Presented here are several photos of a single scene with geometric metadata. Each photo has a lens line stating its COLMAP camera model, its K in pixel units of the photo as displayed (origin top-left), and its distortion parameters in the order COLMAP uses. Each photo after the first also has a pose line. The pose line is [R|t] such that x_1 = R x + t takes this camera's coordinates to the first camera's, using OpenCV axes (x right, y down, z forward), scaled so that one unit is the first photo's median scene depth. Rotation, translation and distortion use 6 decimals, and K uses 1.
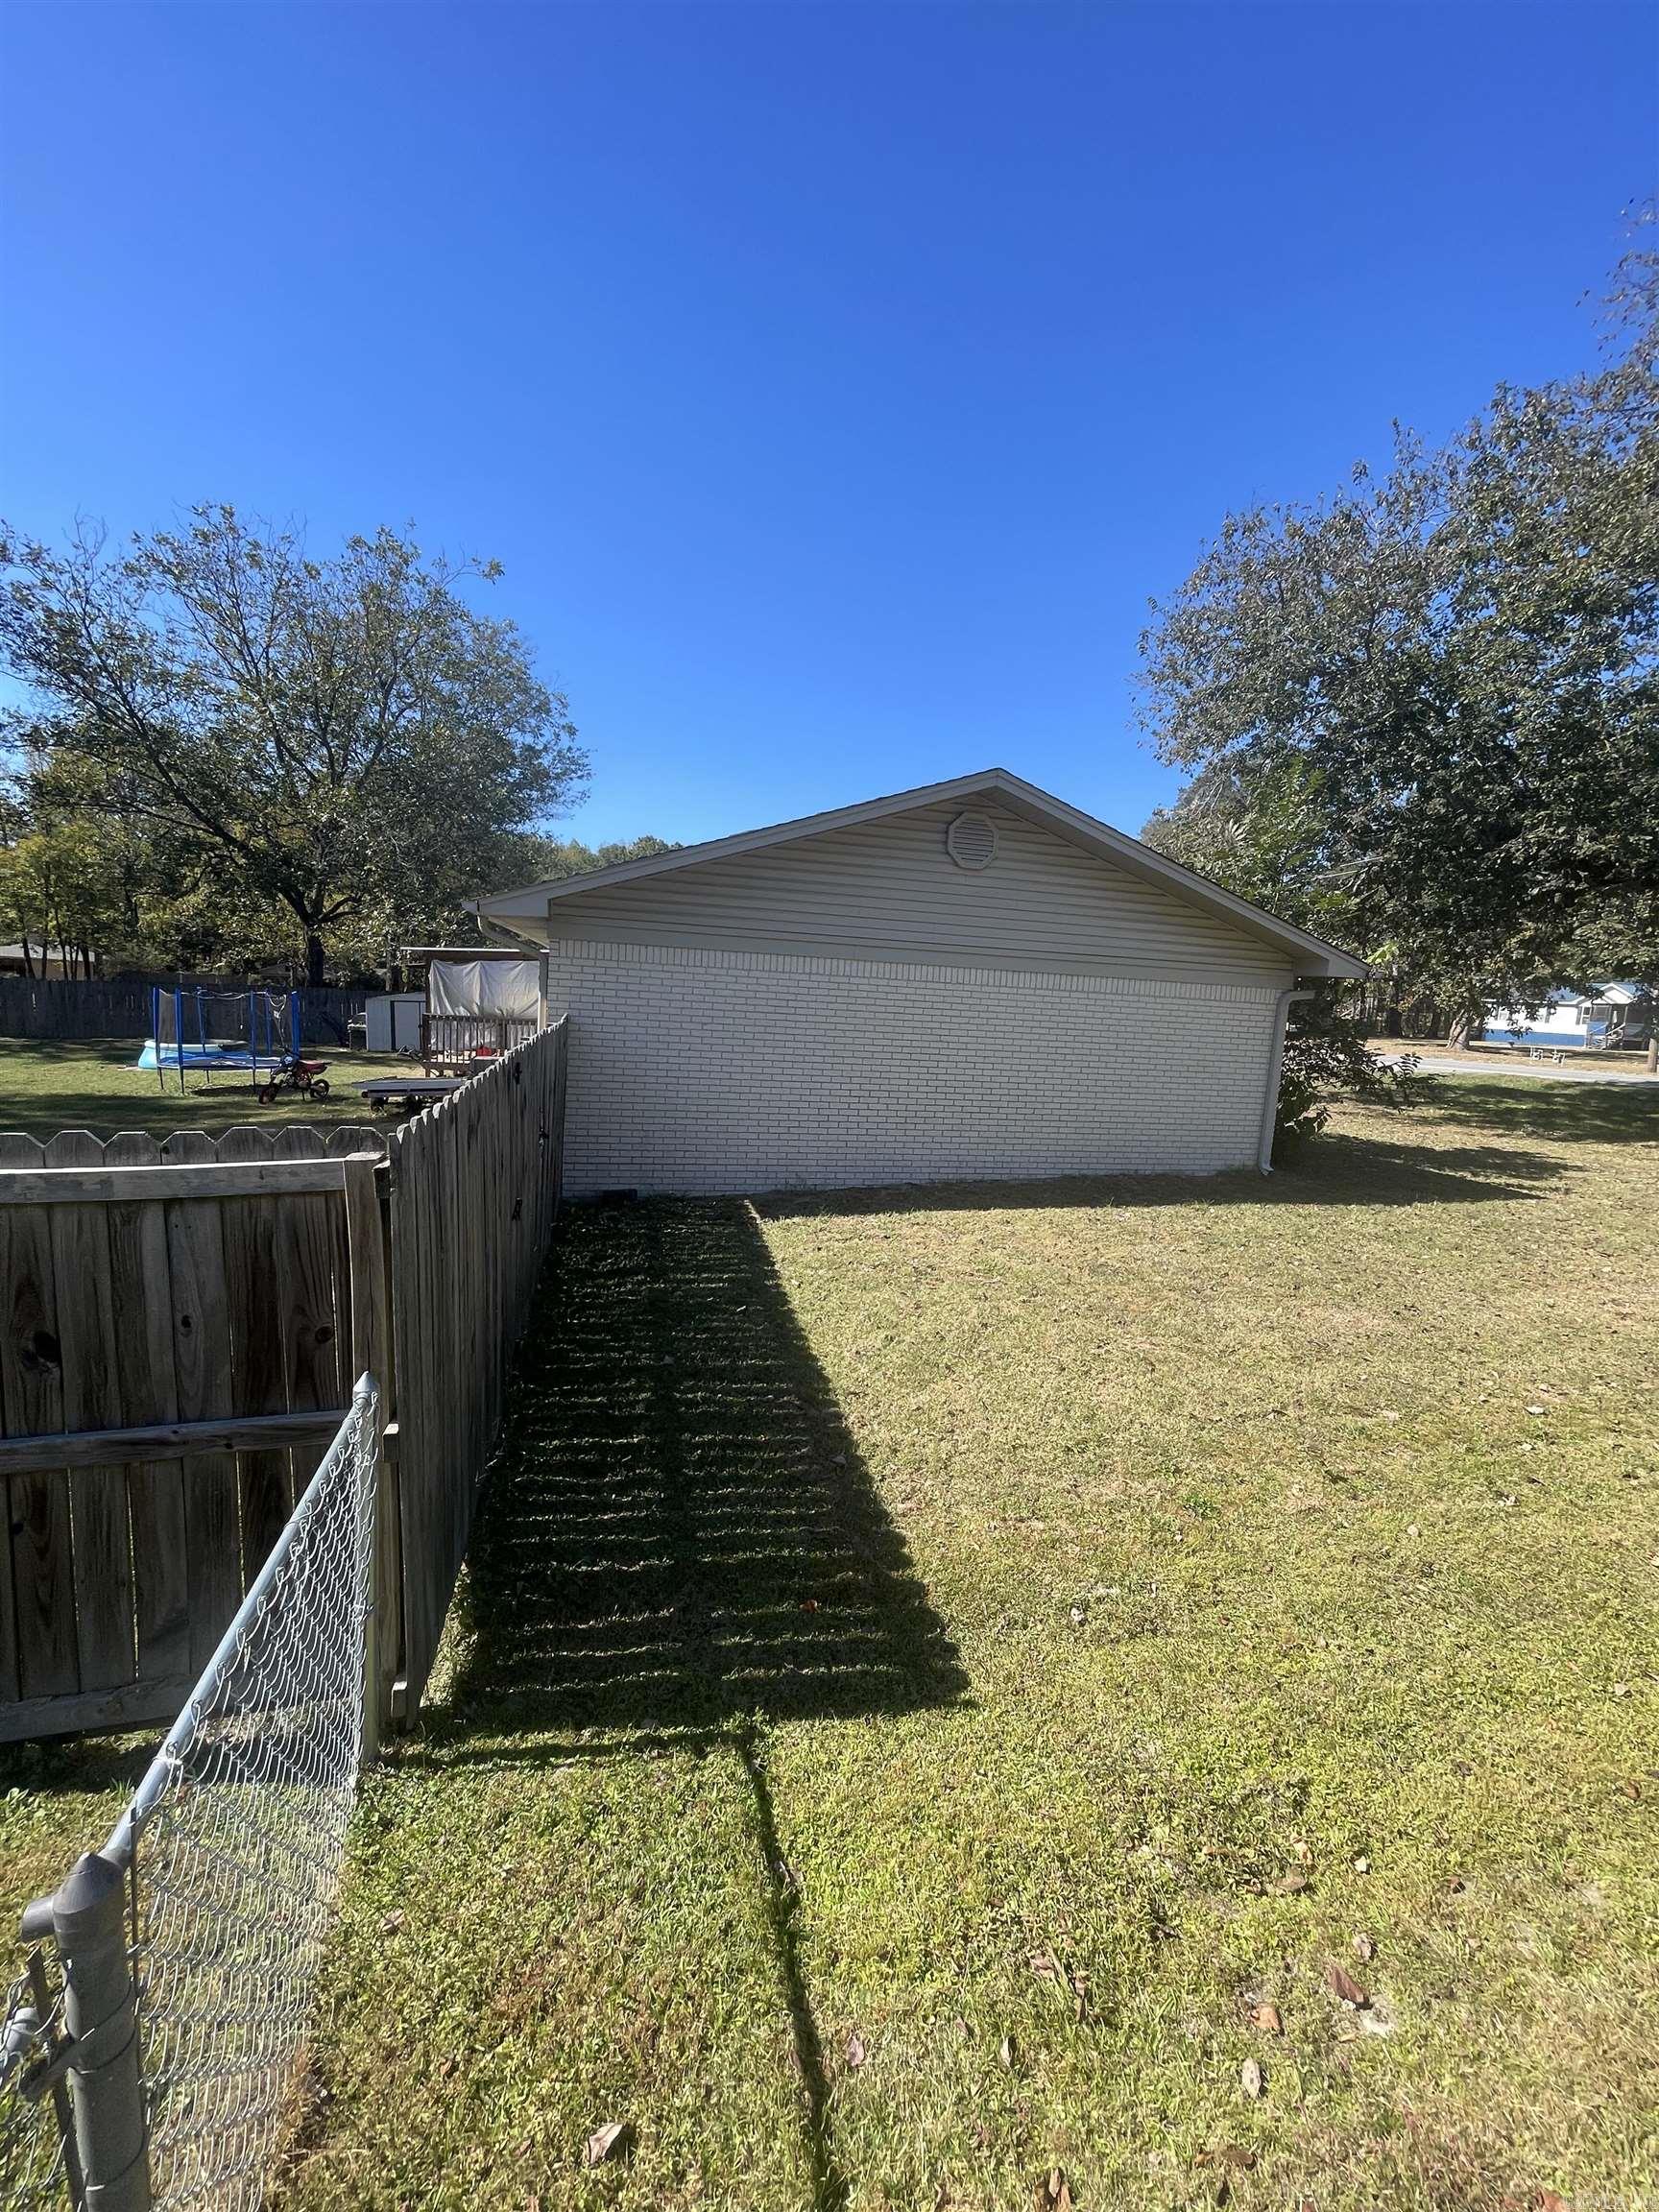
lens RADIAL K [[891.2, 0, 830.7], [0, 891.2, 1095.7], [0, 0, 1]] dist [-0.001213, -0.000472]
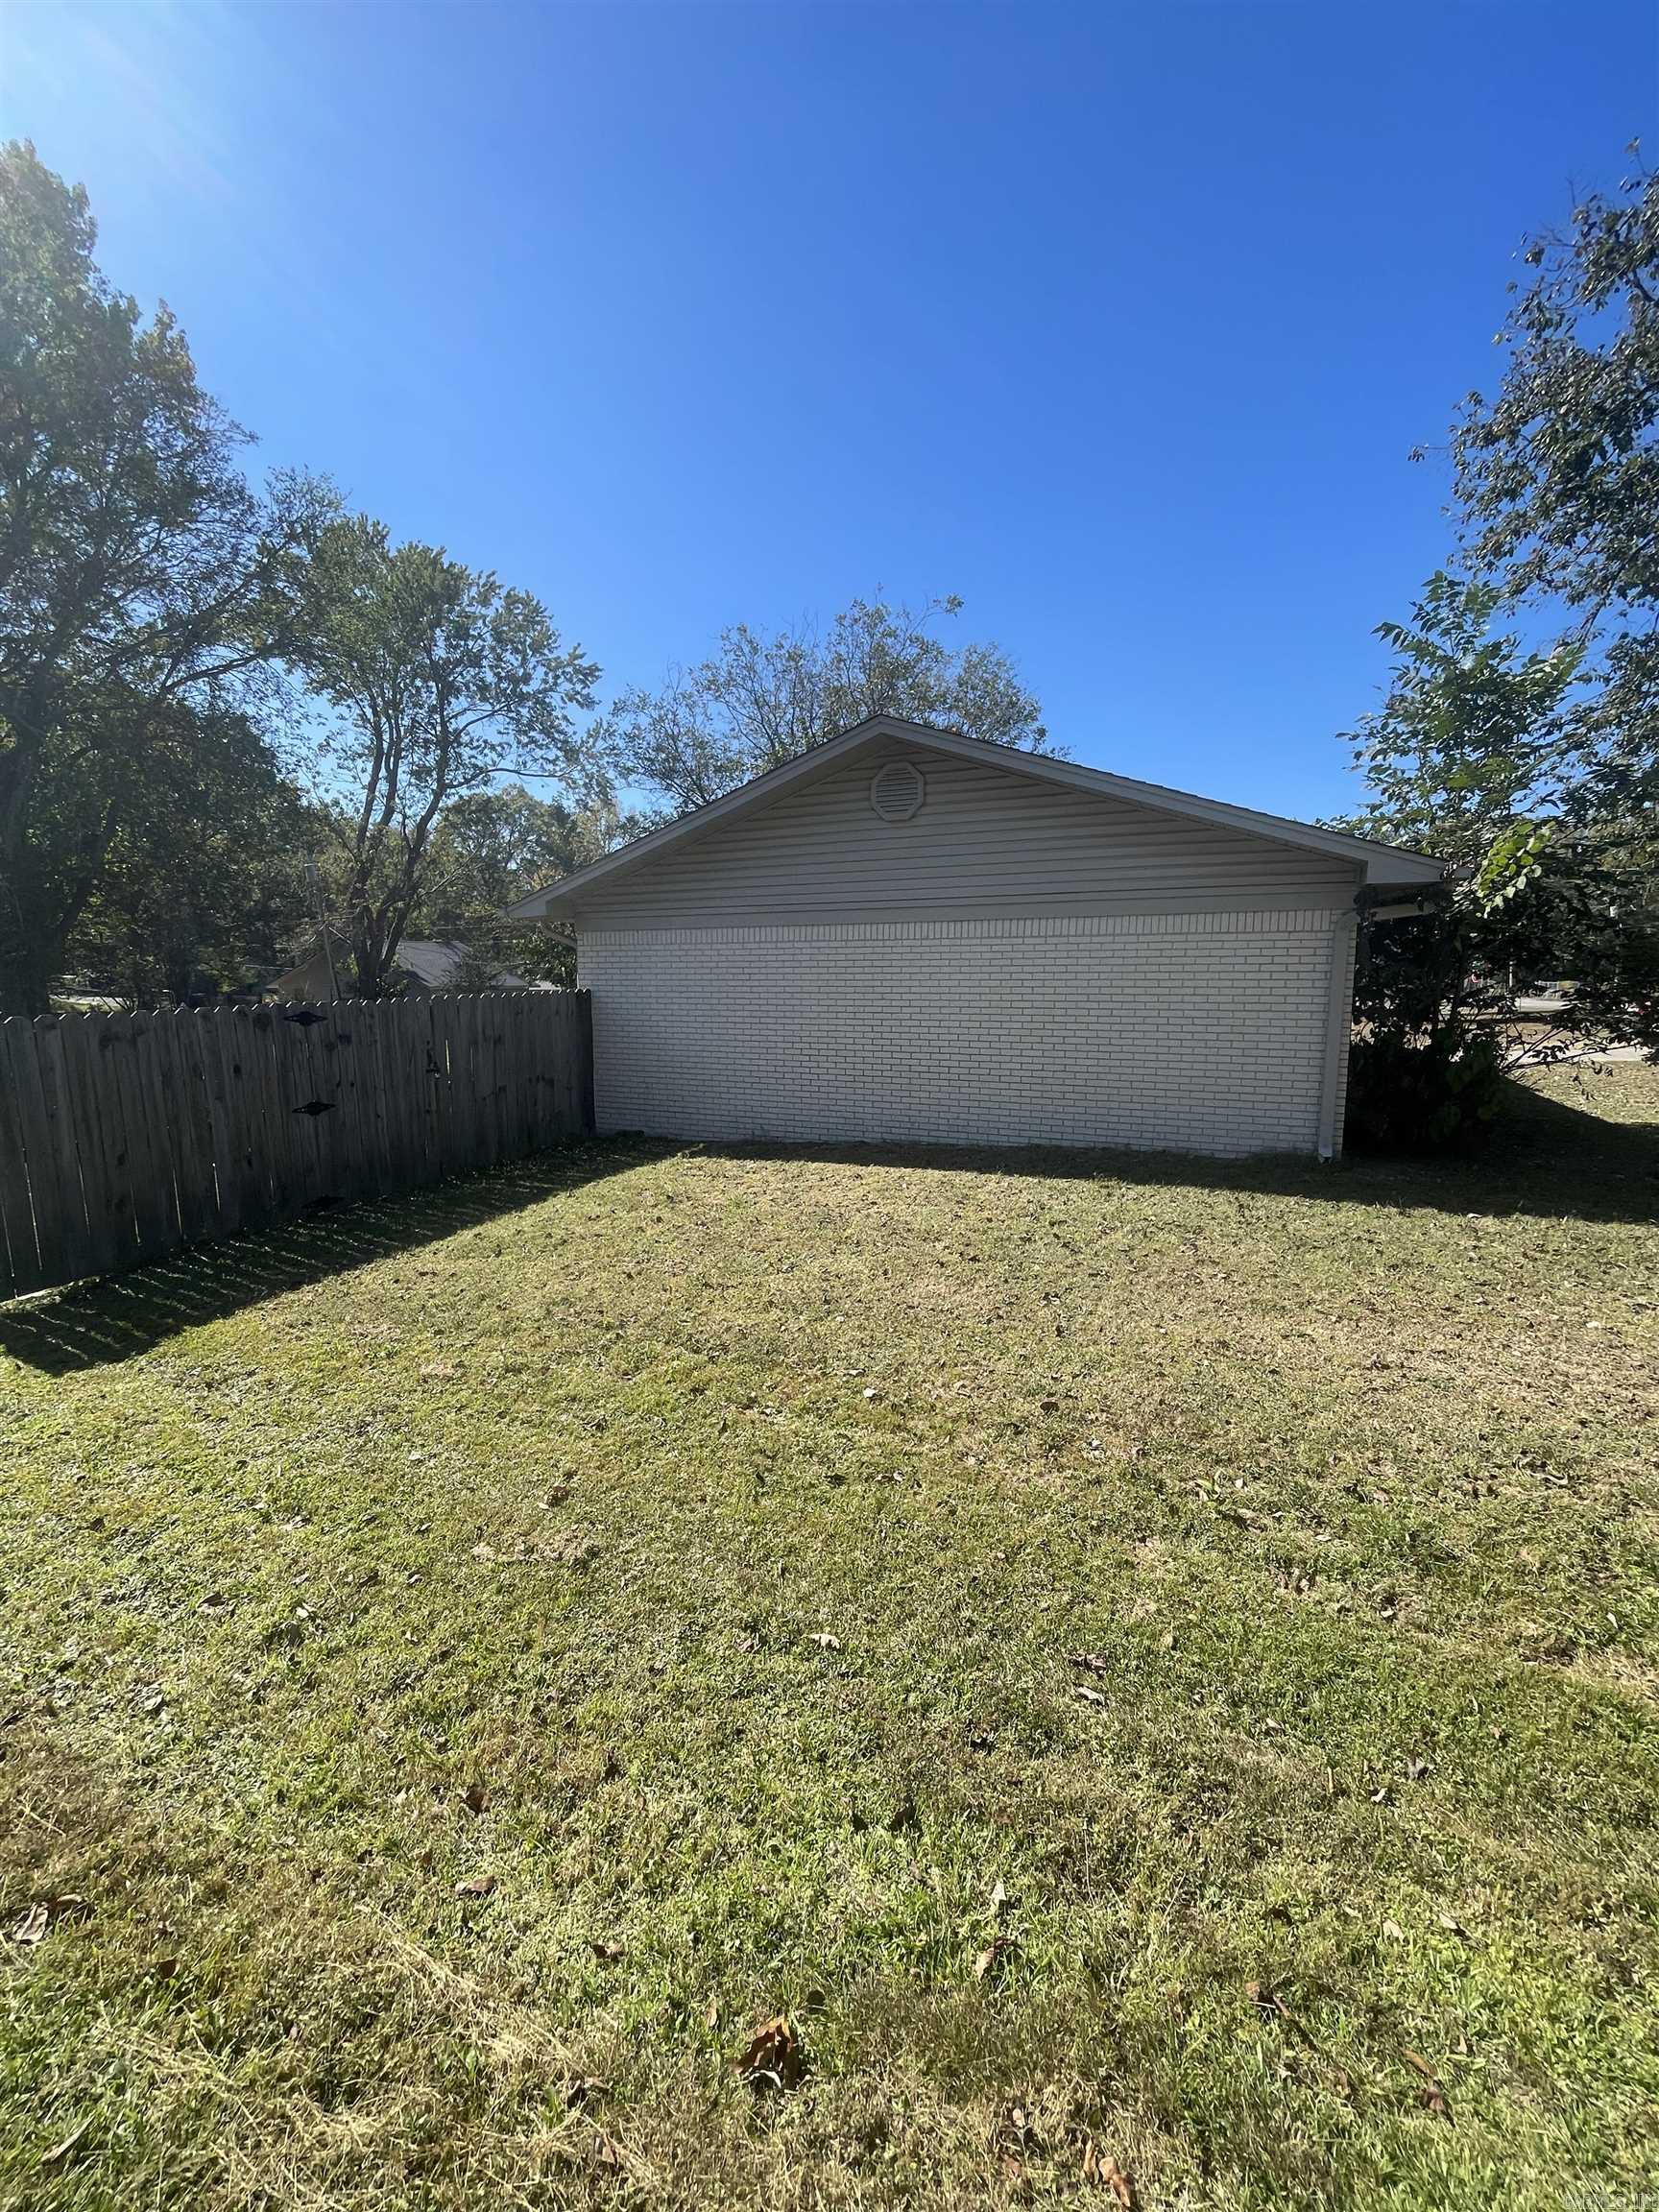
lens RADIAL K [[891.2, 0, 828.7], [0, 891.2, 1100.8], [0, 0, 1]] dist [-0.001213, -0.000472]
pose [[0.785905, 0.021009, -0.617990, 0.655882], [-0.019861, 0.999765, 0.008729, 0.041951], [0.618028, 0.005413, 0.786138, 0.173591]]
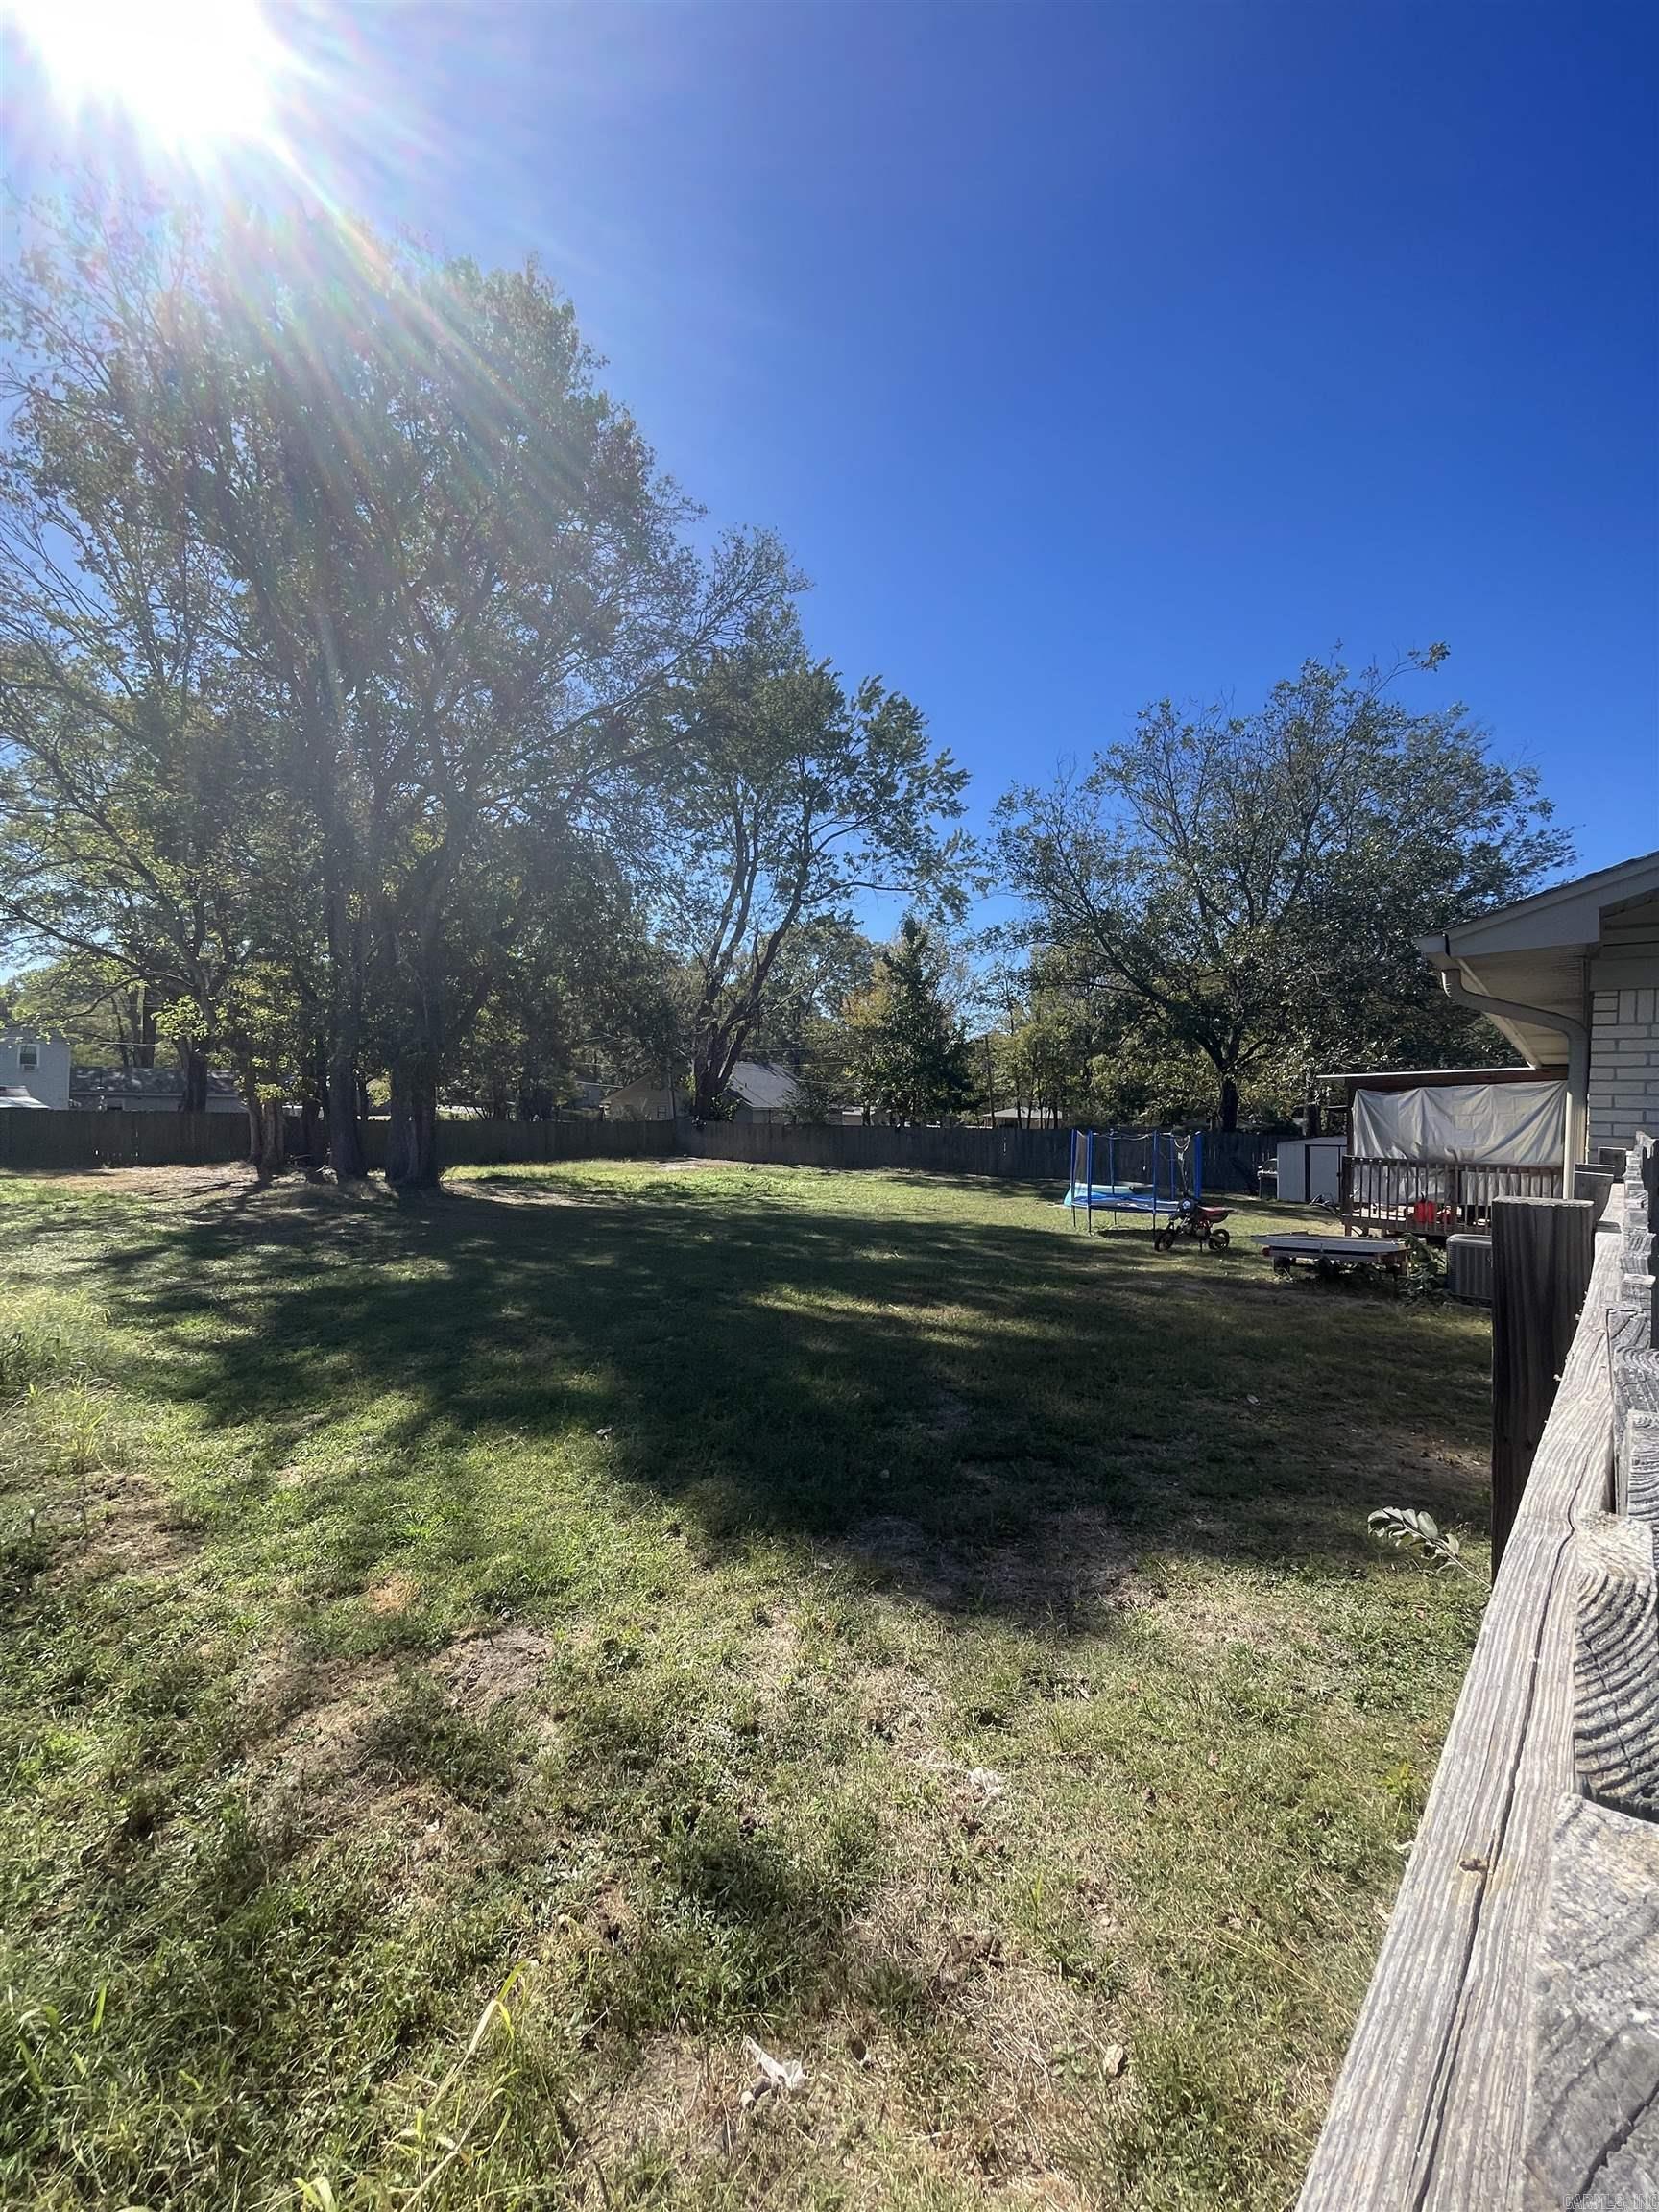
lens RADIAL K [[891.2, 0, 832.8], [0, 891.2, 1097.8], [0, 0, 1]] dist [-0.001213, -0.000472]
pose [[0.584211, -0.049510, -0.810090, -0.132585], [-0.087256, 0.988521, -0.123341, -0.007063], [0.806898, 0.142743, 0.573185, 0.289326]]
